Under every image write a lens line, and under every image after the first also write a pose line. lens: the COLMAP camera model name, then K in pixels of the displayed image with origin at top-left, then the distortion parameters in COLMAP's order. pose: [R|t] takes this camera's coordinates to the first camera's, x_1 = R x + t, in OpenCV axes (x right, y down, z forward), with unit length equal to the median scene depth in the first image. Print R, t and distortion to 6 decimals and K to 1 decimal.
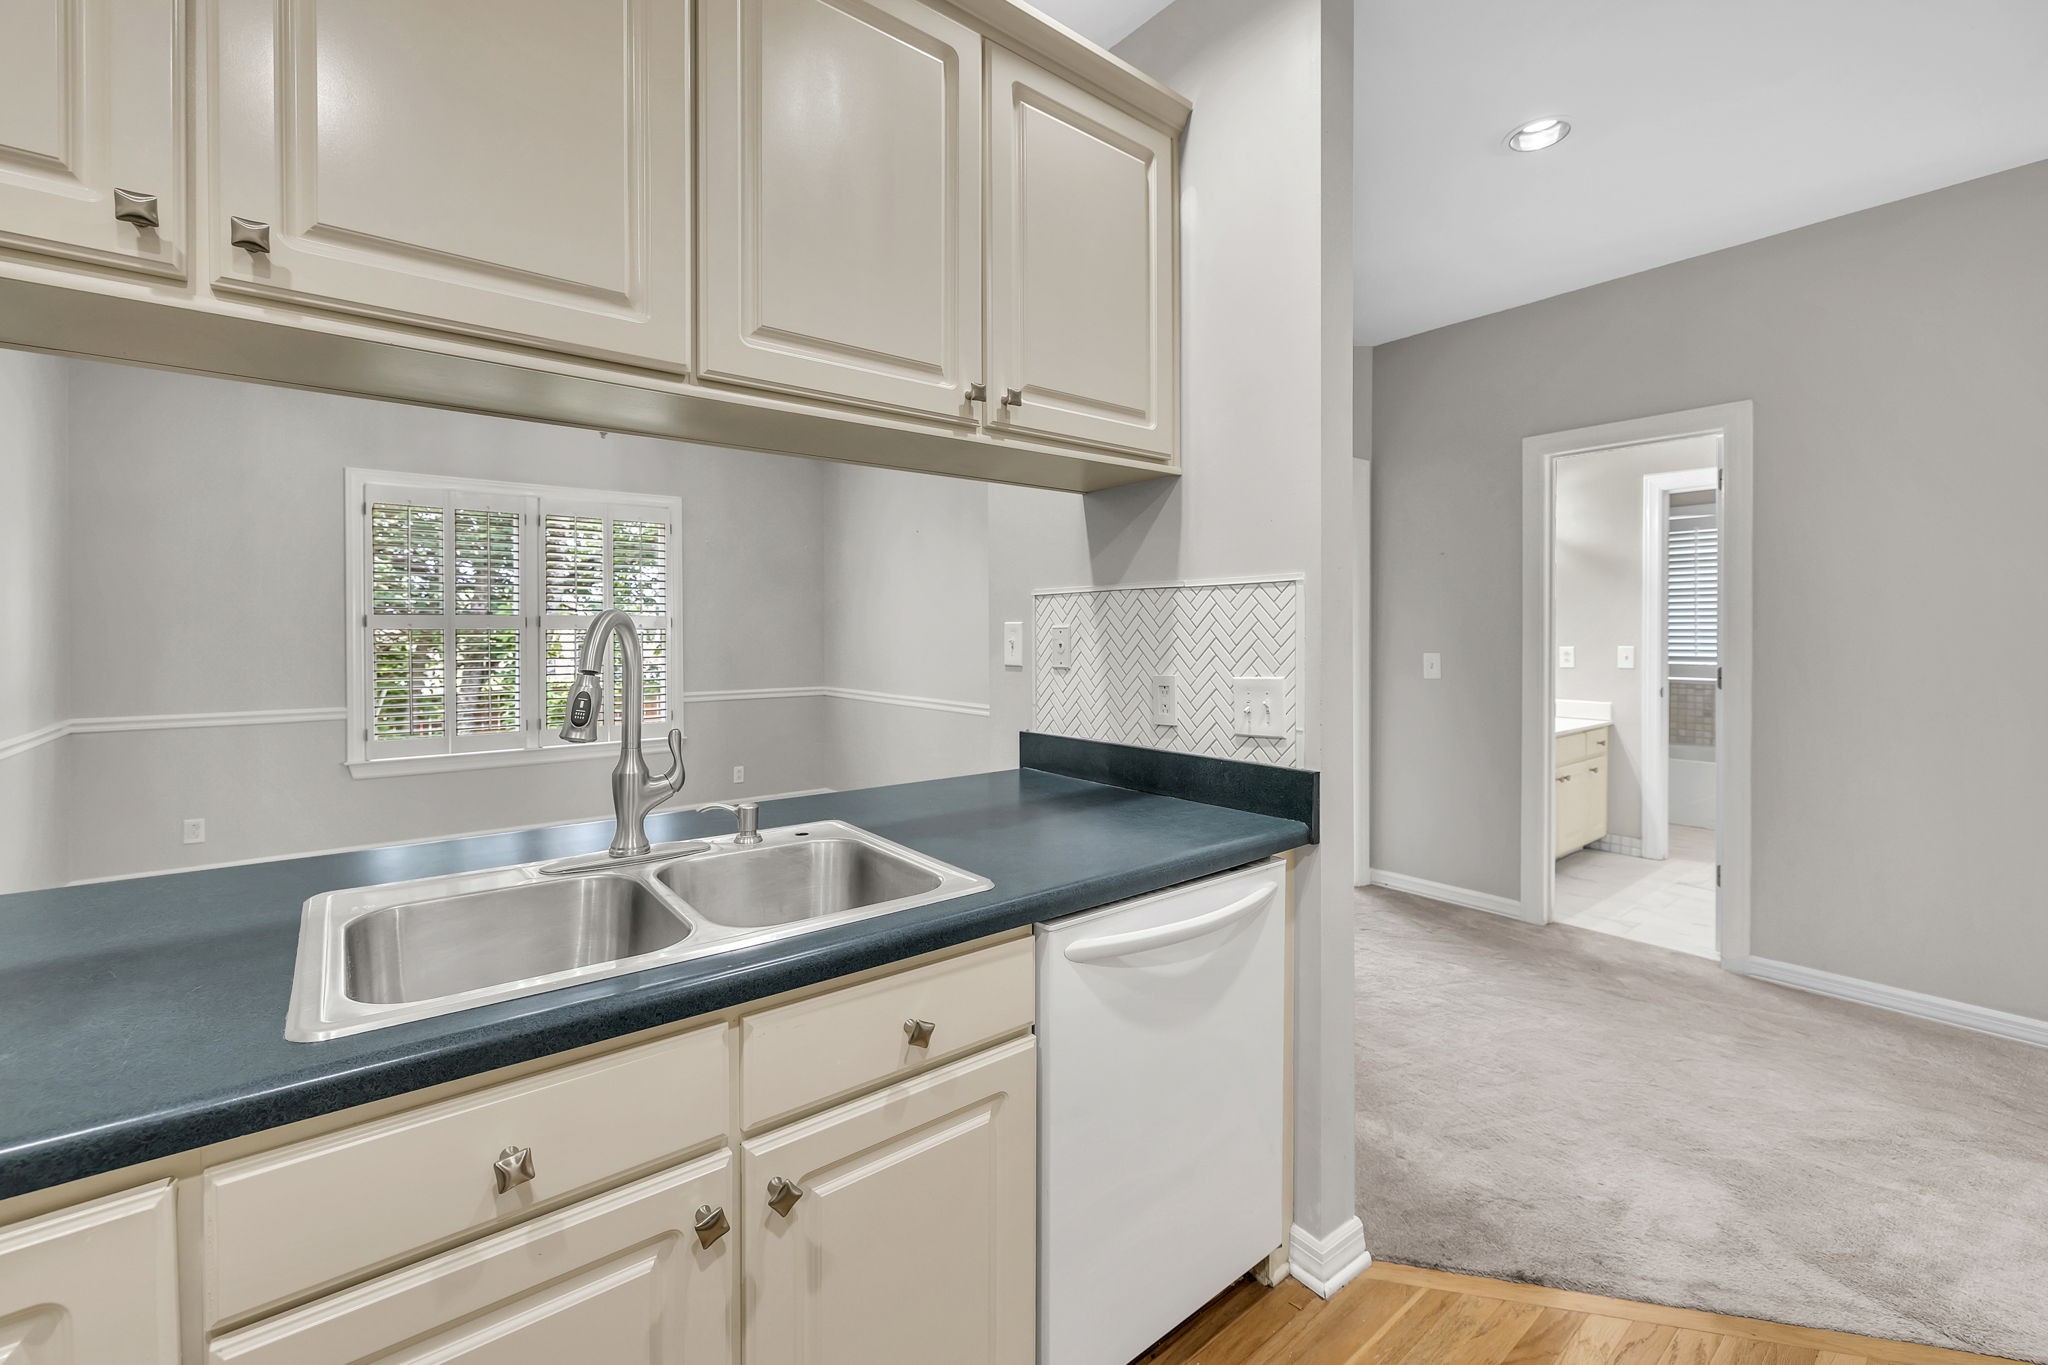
lens RADIAL K [[879.3, 0, 972.4], [0, 879.3, 647.2], [0, 0, 1]] dist [0.000070, -0.000693]
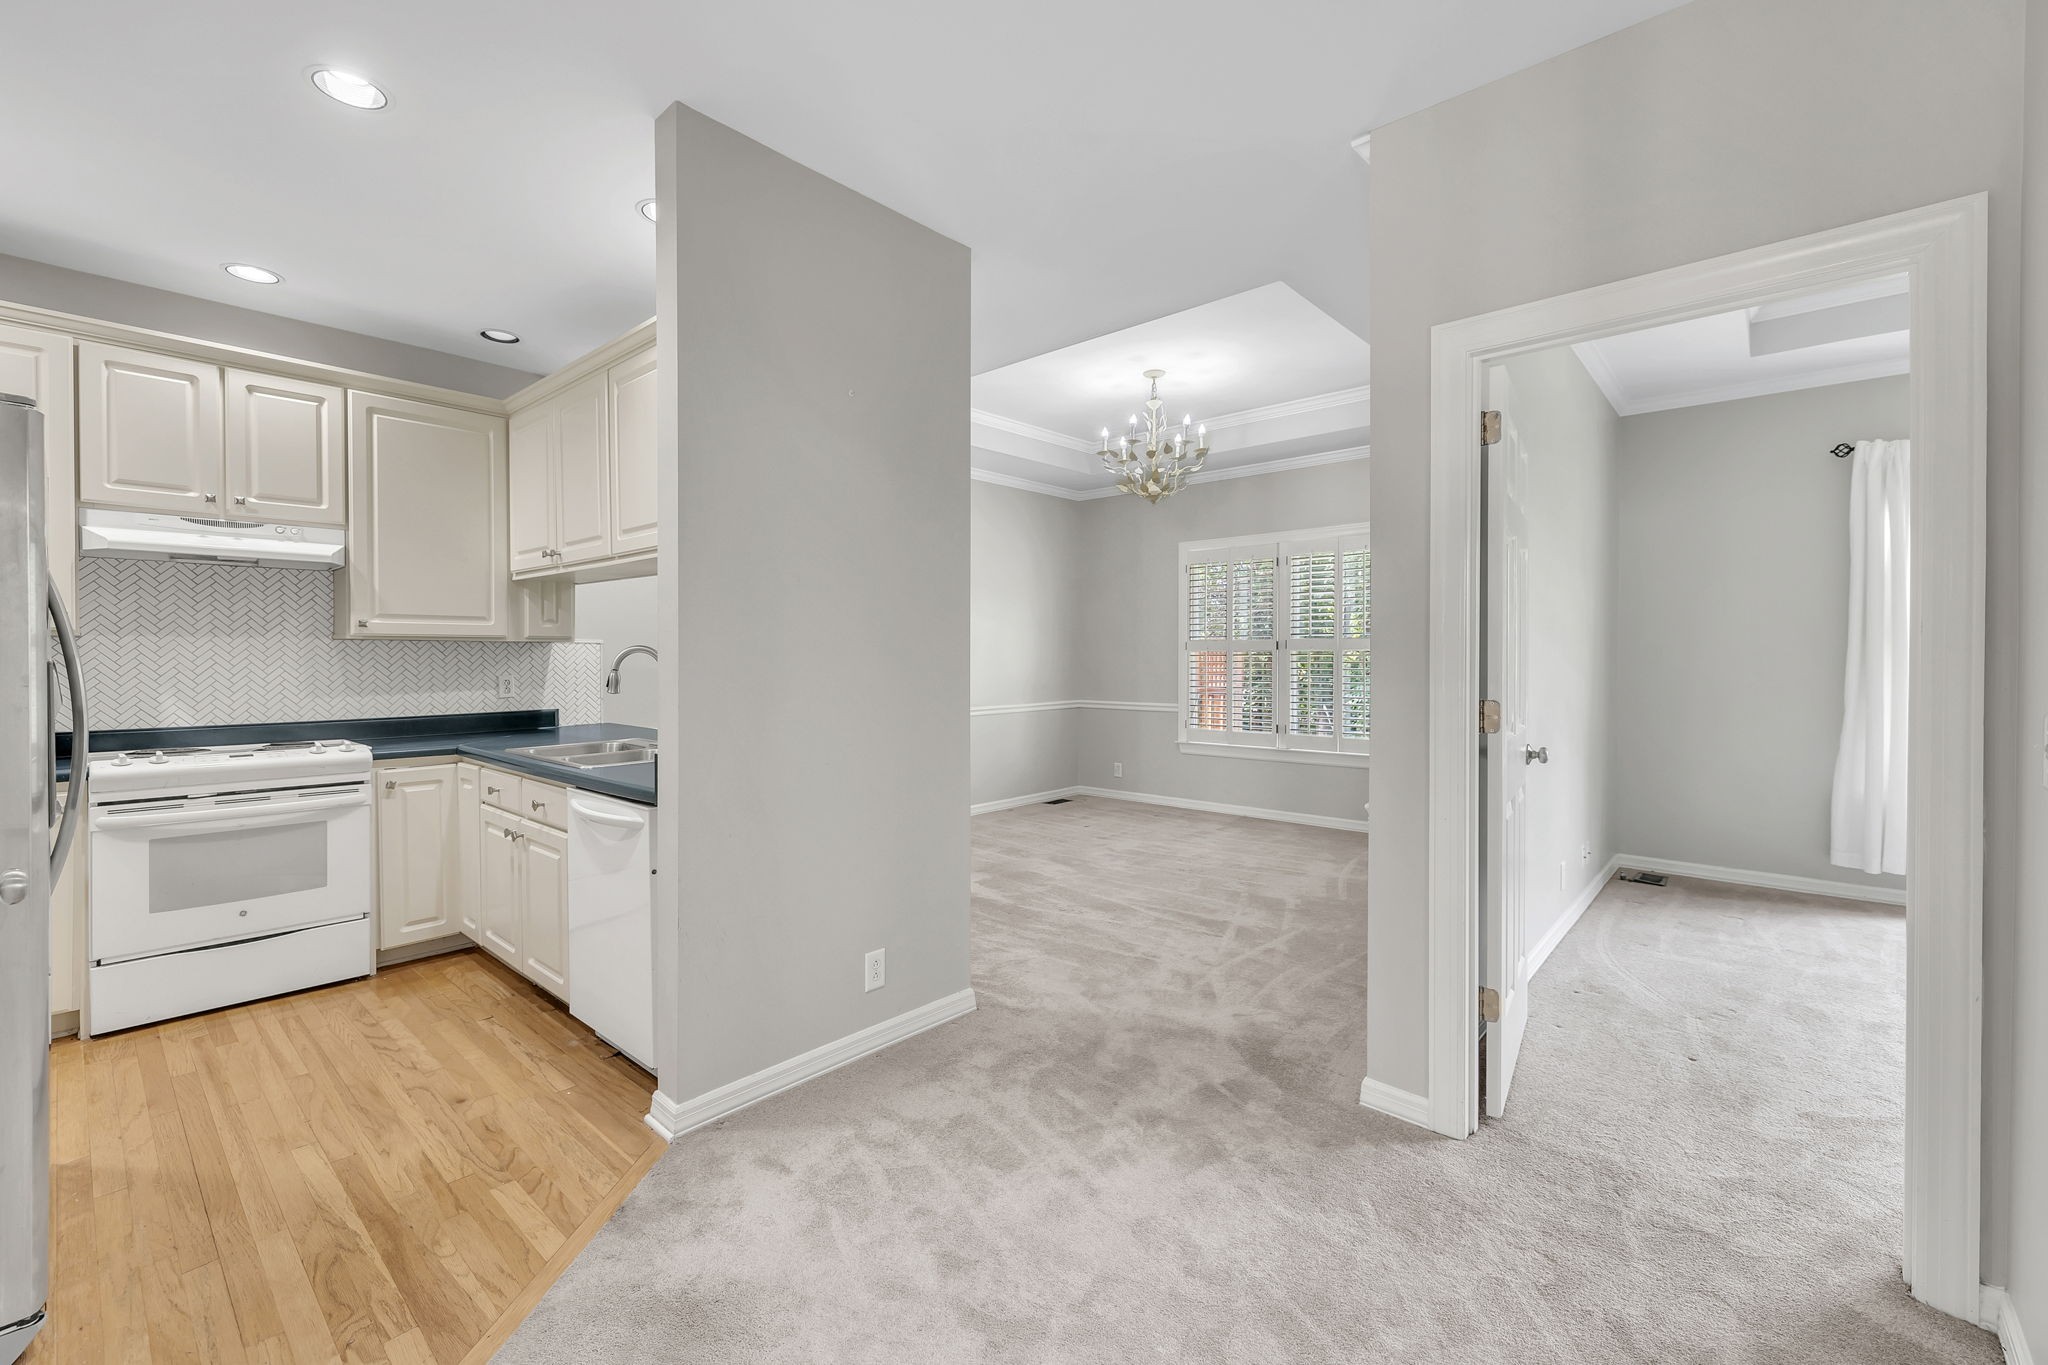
lens RADIAL K [[879.3, 0, 1038.3], [0, 879.3, 653.0], [0, 0, 1]] dist [0.000070, -0.000693]
pose [[0.161971, -0.001442, -0.986794, 1.844509], [-0.015540, 0.999871, -0.004012, -0.020346], [0.986673, 0.015985, 0.161928, 1.337344]]
